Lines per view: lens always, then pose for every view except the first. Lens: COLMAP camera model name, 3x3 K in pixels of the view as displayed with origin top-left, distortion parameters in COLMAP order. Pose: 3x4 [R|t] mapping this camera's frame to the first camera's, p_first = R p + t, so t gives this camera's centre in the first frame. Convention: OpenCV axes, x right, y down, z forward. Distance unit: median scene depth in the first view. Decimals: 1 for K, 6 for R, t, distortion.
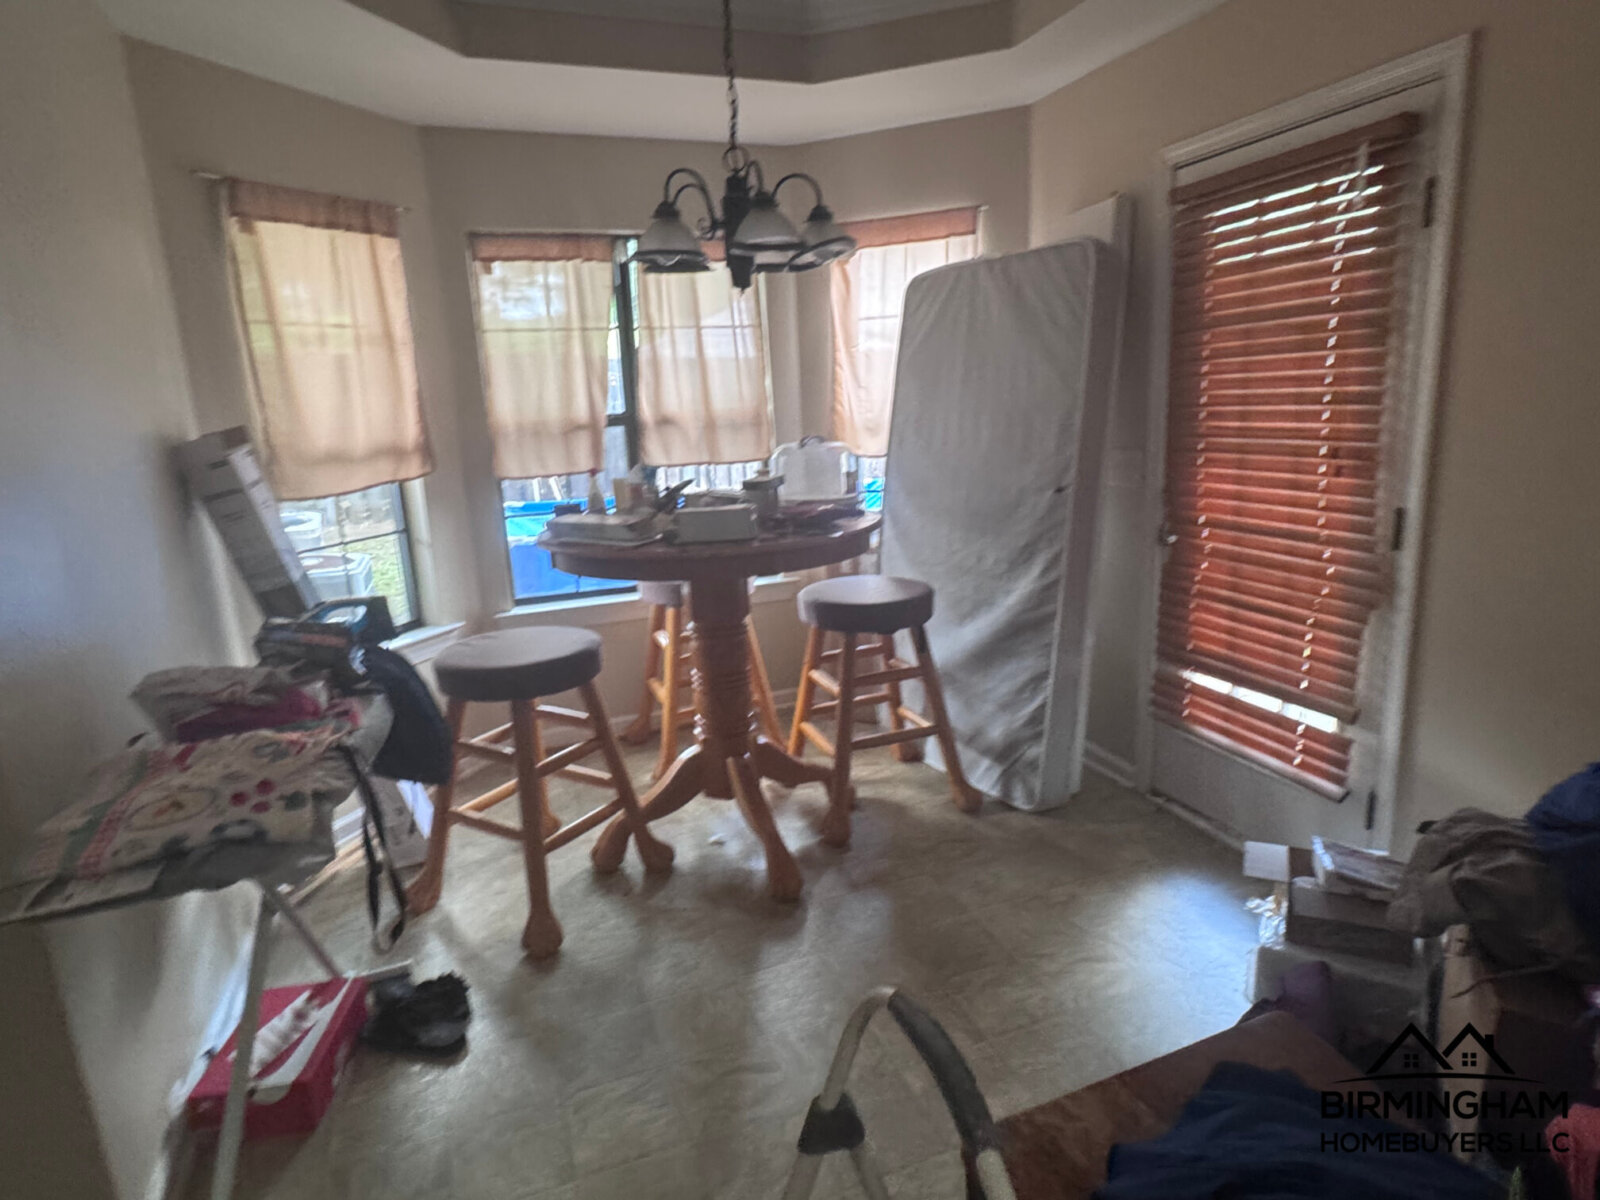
lens RADIAL K [[897.2, 0, 804.5], [0, 897.2, 595.6], [0, 0, 1]] dist [-0.005247, 0.003157]
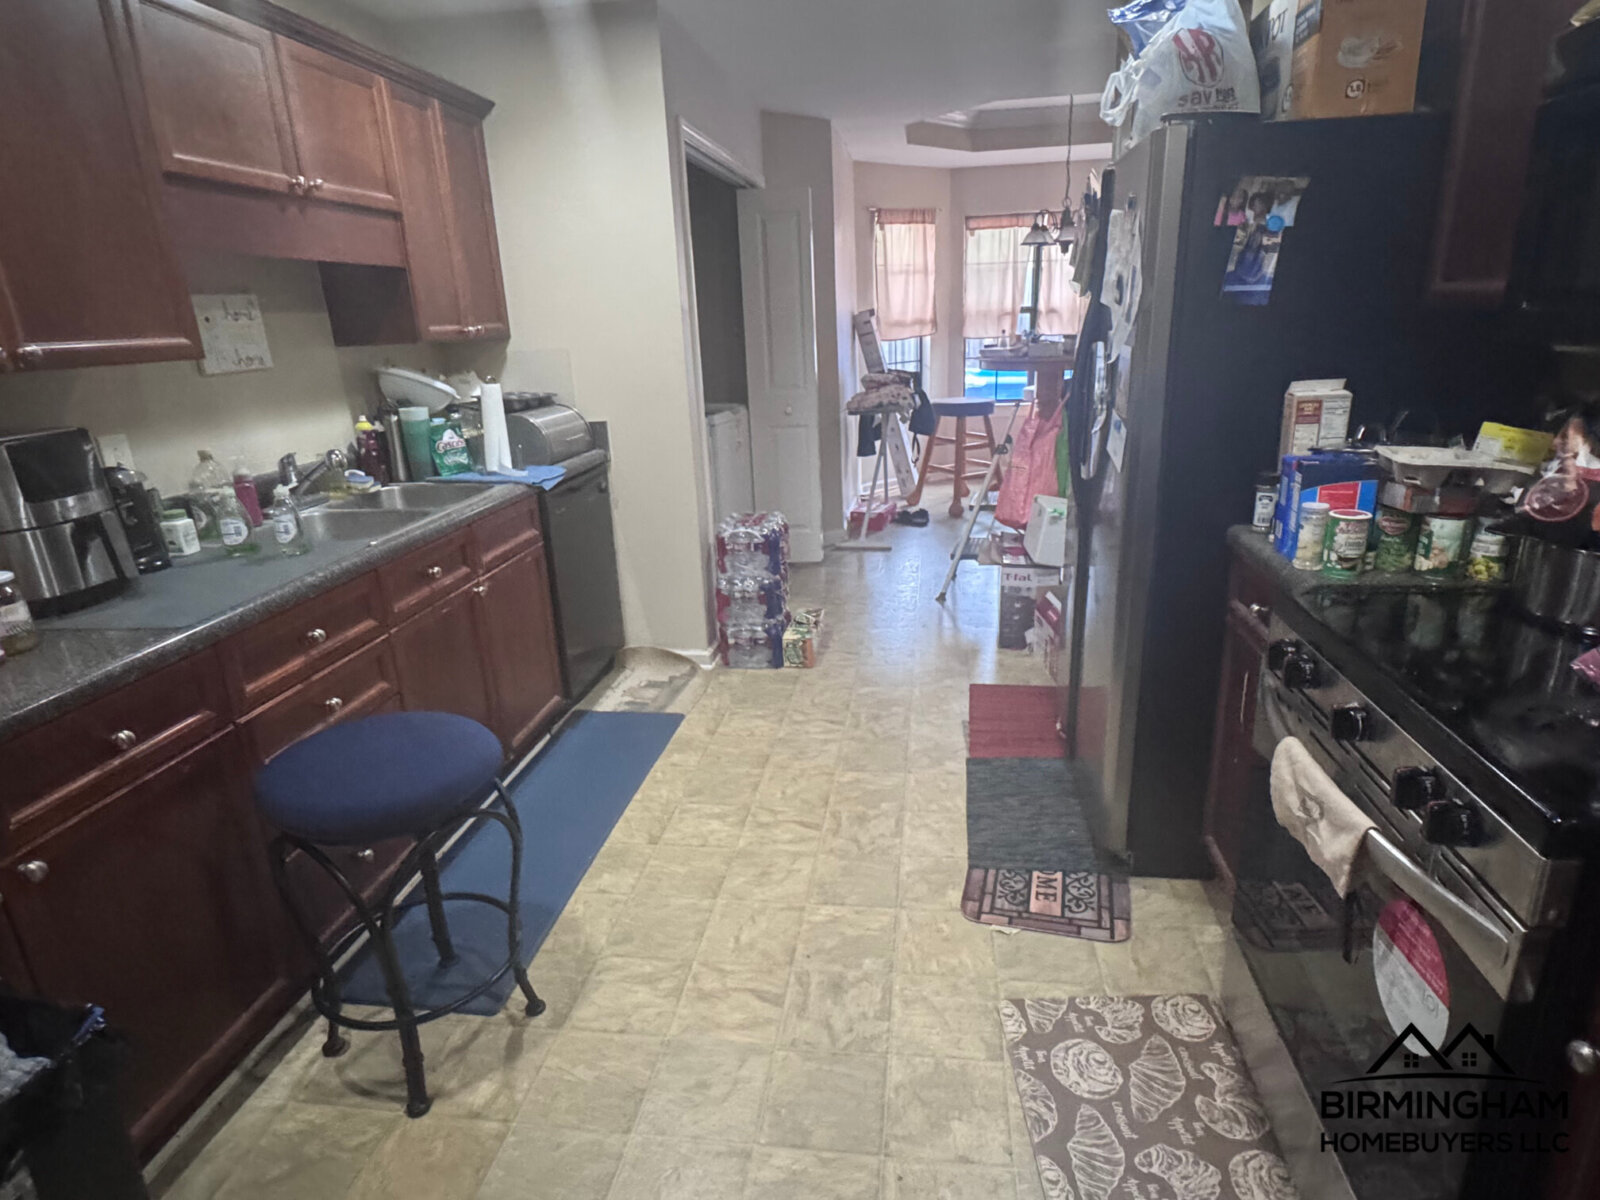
lens RADIAL K [[897.2, 0, 807.7], [0, 897.2, 601.9], [0, 0, 1]] dist [-0.005247, 0.003157]
pose [[0.878623, 0.155236, -0.451579, 0.431196], [-0.106515, 0.985569, 0.131559, 0.275308], [0.465485, -0.067491, 0.882478, -1.207352]]
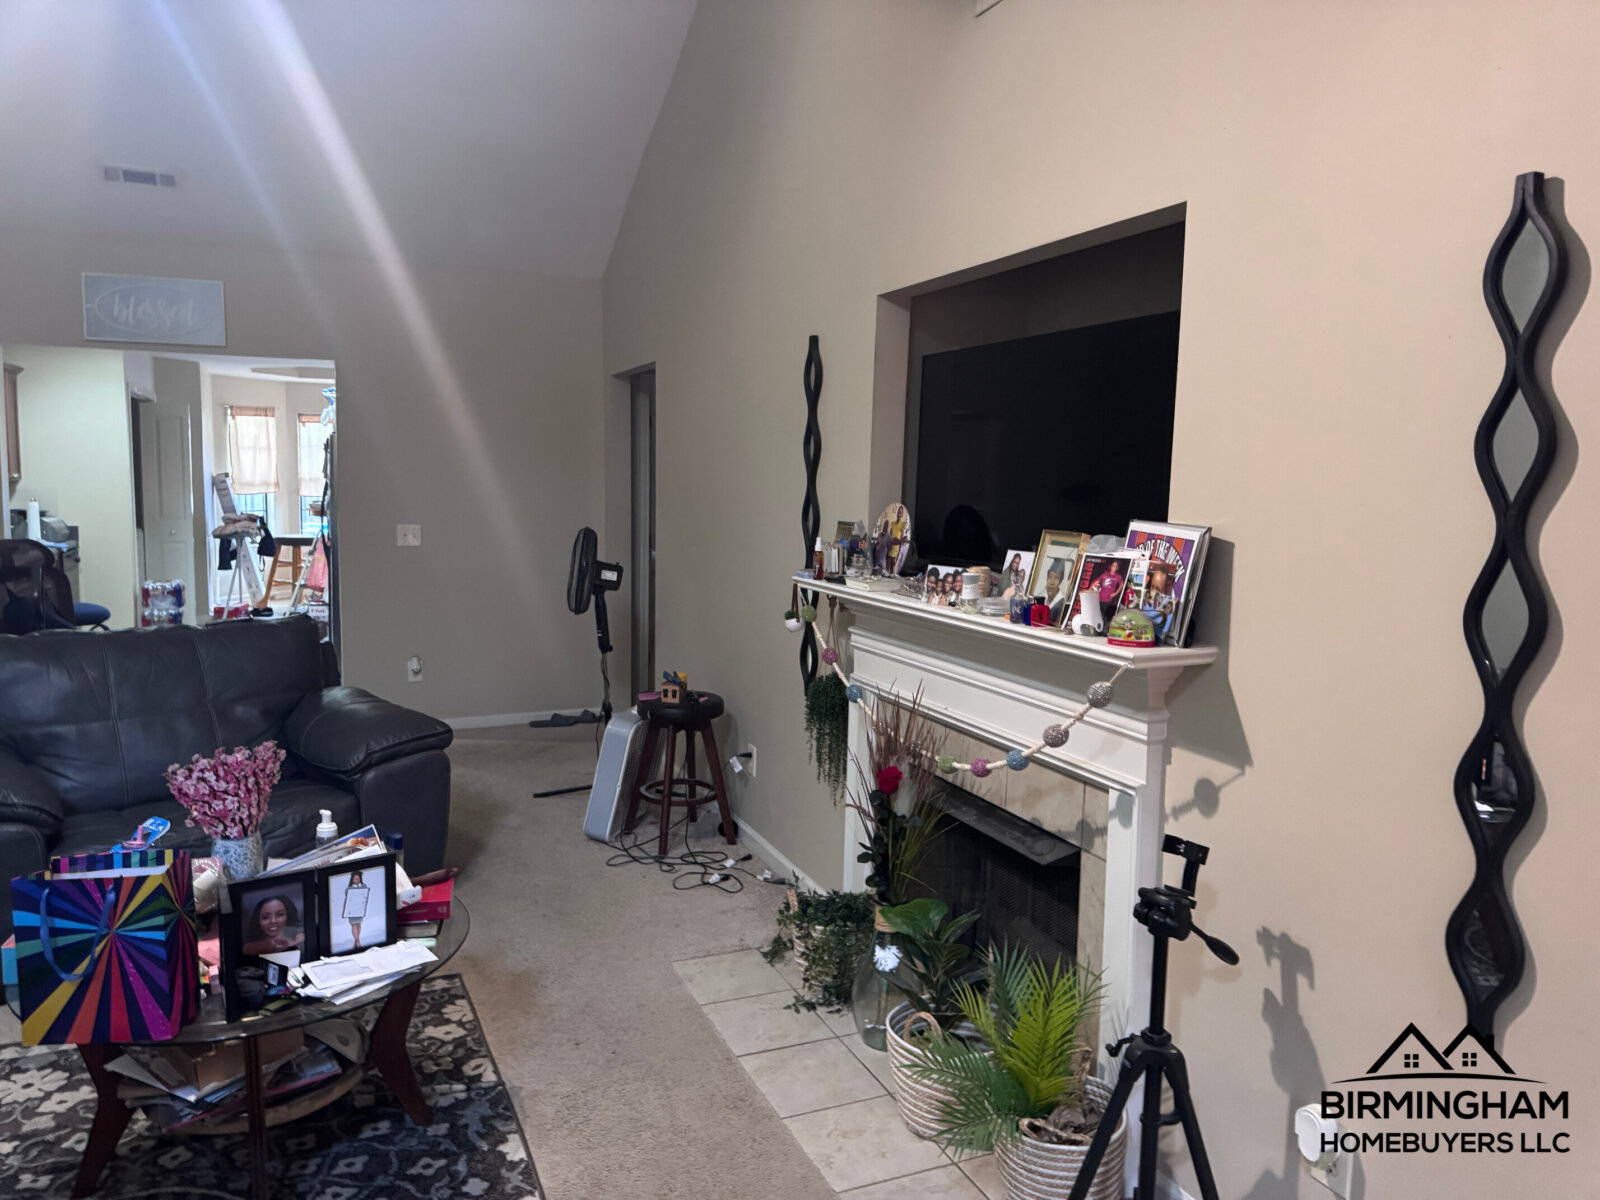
lens RADIAL K [[1148.2, 0, 788.2], [0, 1148.2, 598.3], [0, 0, 1]] dist [0.039893, -0.012526]
pose [[0.997207, 0.064128, 0.038287, 1.272914], [-0.059207, 0.991226, -0.118174, 0.628643], [-0.045529, 0.115577, 0.992255, -3.152018]]
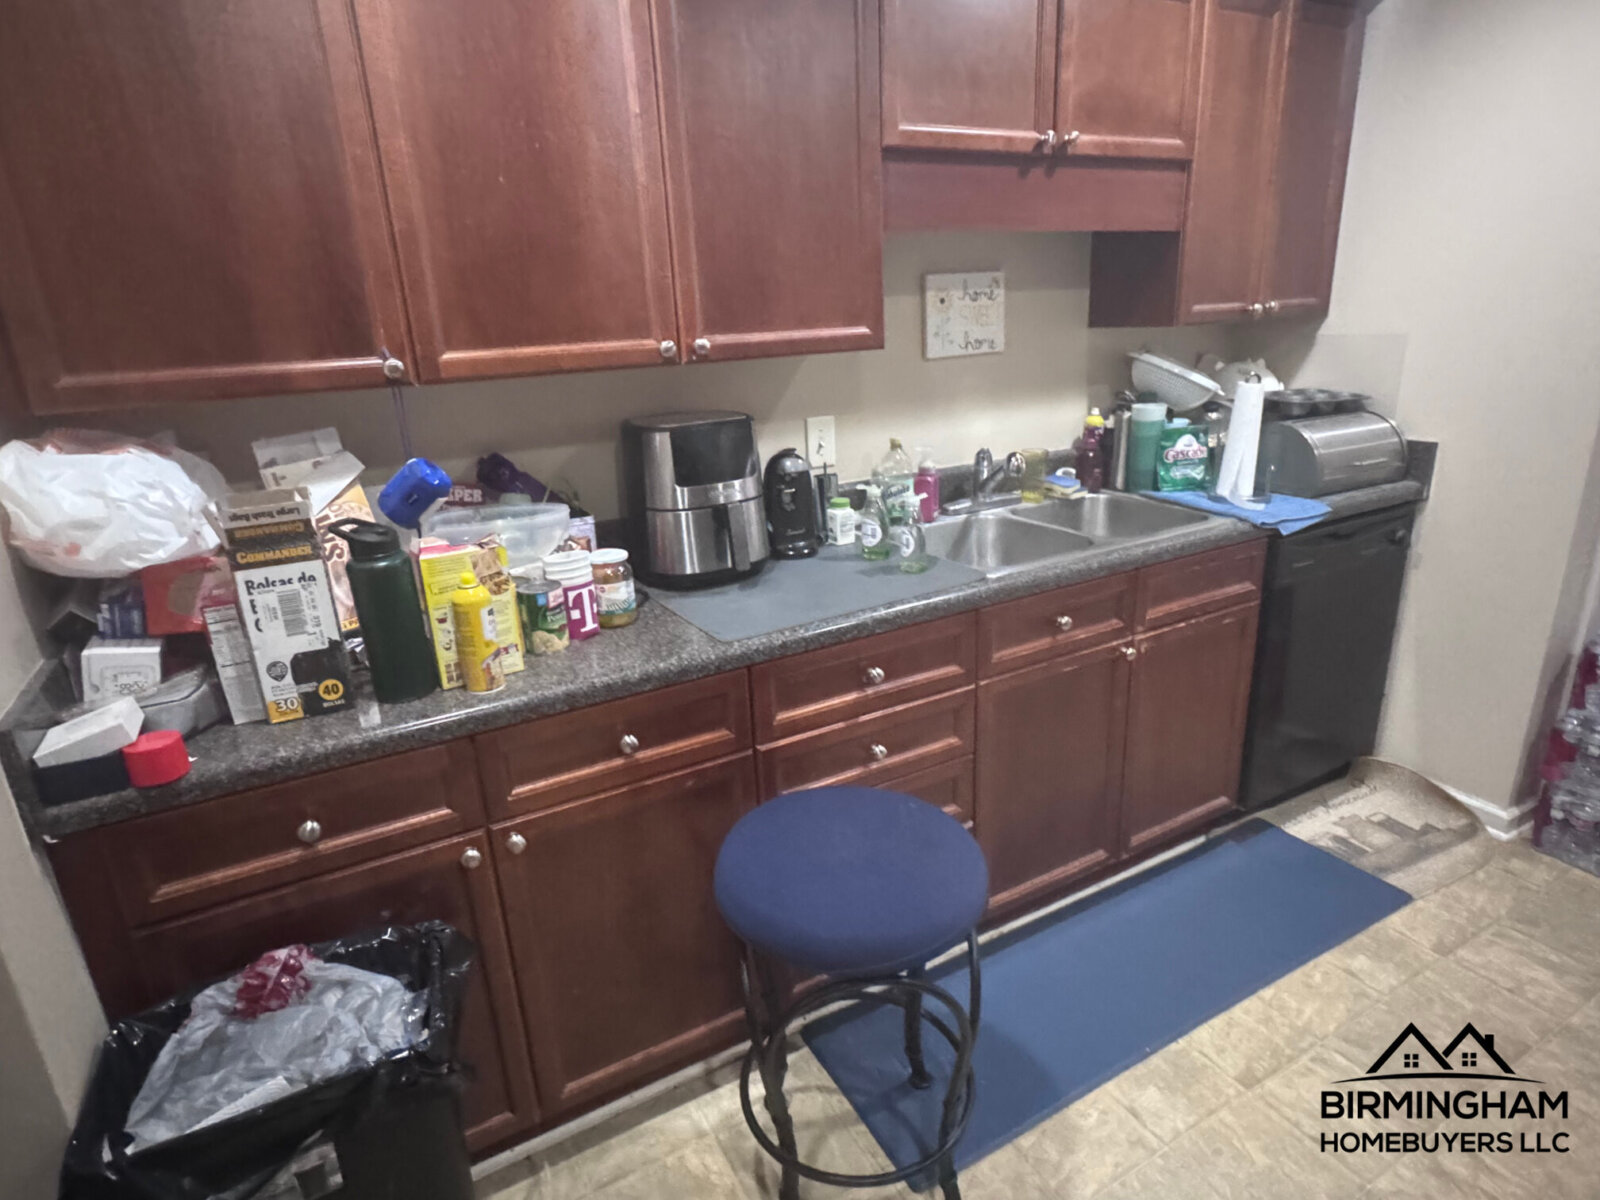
lens RADIAL K [[897.2, 0, 801.4], [0, 897.2, 610.2], [0, 0, 1]] dist [-0.005247, 0.003157]
pose [[0.151394, 0.348687, -0.924931, 0.344360], [-0.182682, 0.929468, 0.320495, 0.214314], [0.971446, 0.120447, 0.204415, -0.987055]]
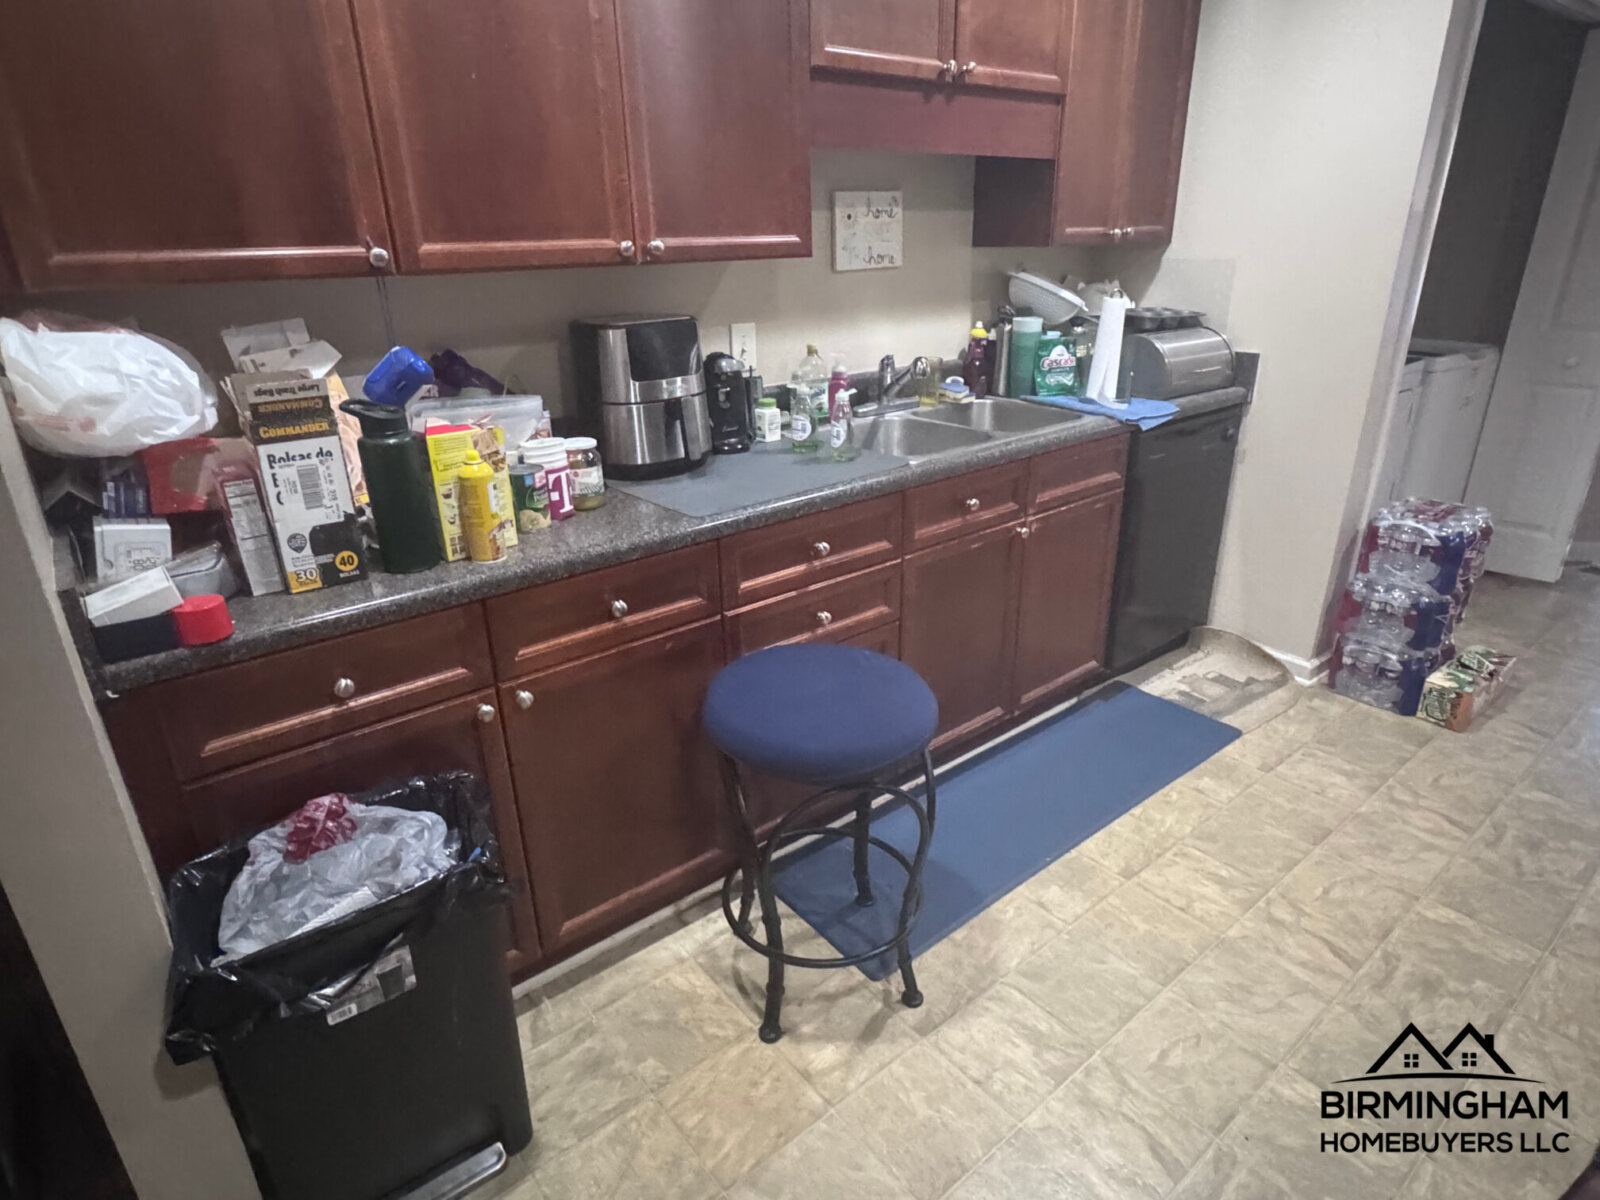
lens RADIAL K [[897.2, 0, 798.9], [0, 897.2, 598.9], [0, 0, 1]] dist [-0.005247, 0.003157]
pose [[0.313268, 0.392929, -0.864564, 0.400664], [-0.206857, 0.916762, 0.341699, 0.241106], [0.926862, 0.071798, 0.368472, -1.064398]]
